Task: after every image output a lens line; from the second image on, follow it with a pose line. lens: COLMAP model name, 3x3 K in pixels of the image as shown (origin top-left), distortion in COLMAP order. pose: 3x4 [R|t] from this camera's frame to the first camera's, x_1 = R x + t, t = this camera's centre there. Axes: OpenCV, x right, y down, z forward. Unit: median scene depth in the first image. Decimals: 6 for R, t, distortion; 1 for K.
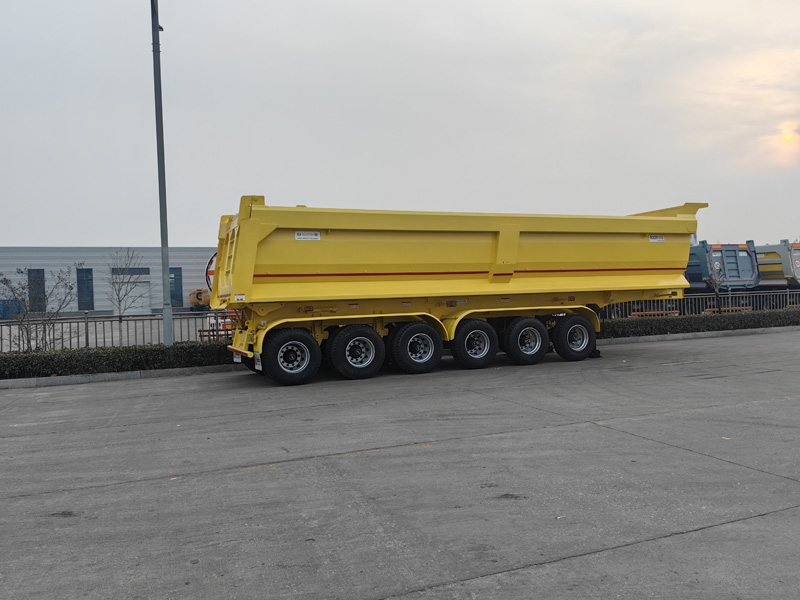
lens RADIAL K [[634.2, 0, 401.3], [0, 634.2, 288.0], [0, 0, 1]] dist [0.033936, -0.002572]
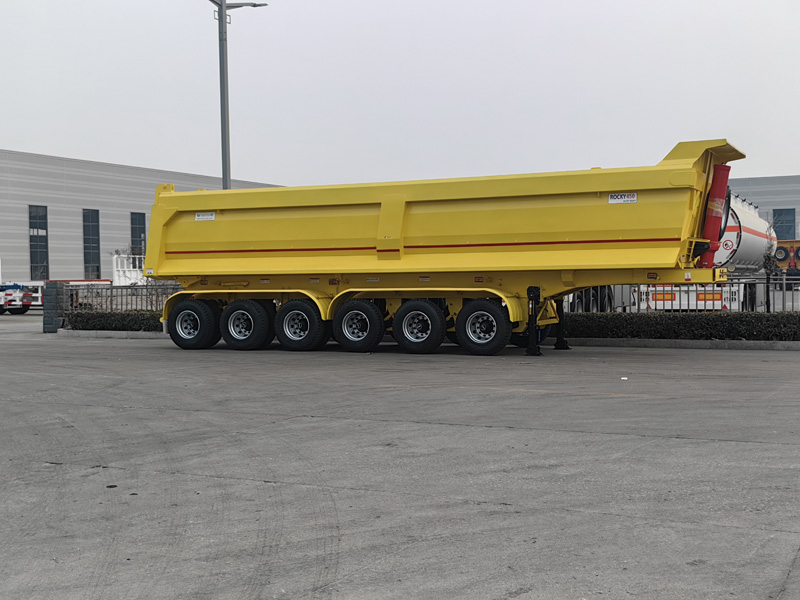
lens RADIAL K [[1095.4, 0, 388.0], [0, 1095.4, 297.1], [0, 0, 1]] dist [0.222706, -0.858824]
pose [[0.650478, 0.039654, -0.758489, 1.341083], [0.003152, 0.998487, 0.054905, -0.040700], [0.759519, -0.038105, 0.649368, -0.006434]]
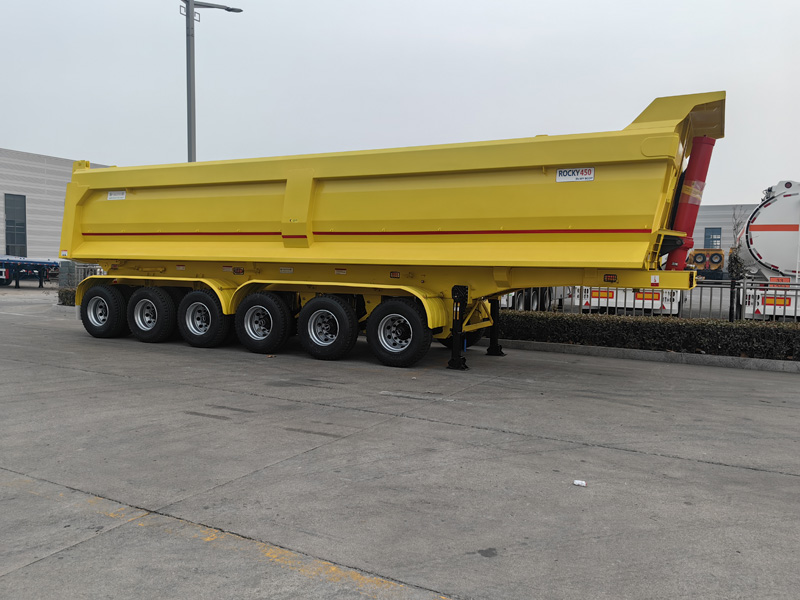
lens RADIAL K [[643.6, 0, 400.0], [0, 643.6, 300.0], [0, 0, 1]] dist [0.032752, -0.000355]
pose [[0.629515, 0.088775, -0.771900, 0.848217], [-0.027265, 0.995364, 0.092239, -0.020570], [0.776510, -0.037019, 0.629017, 0.611401]]
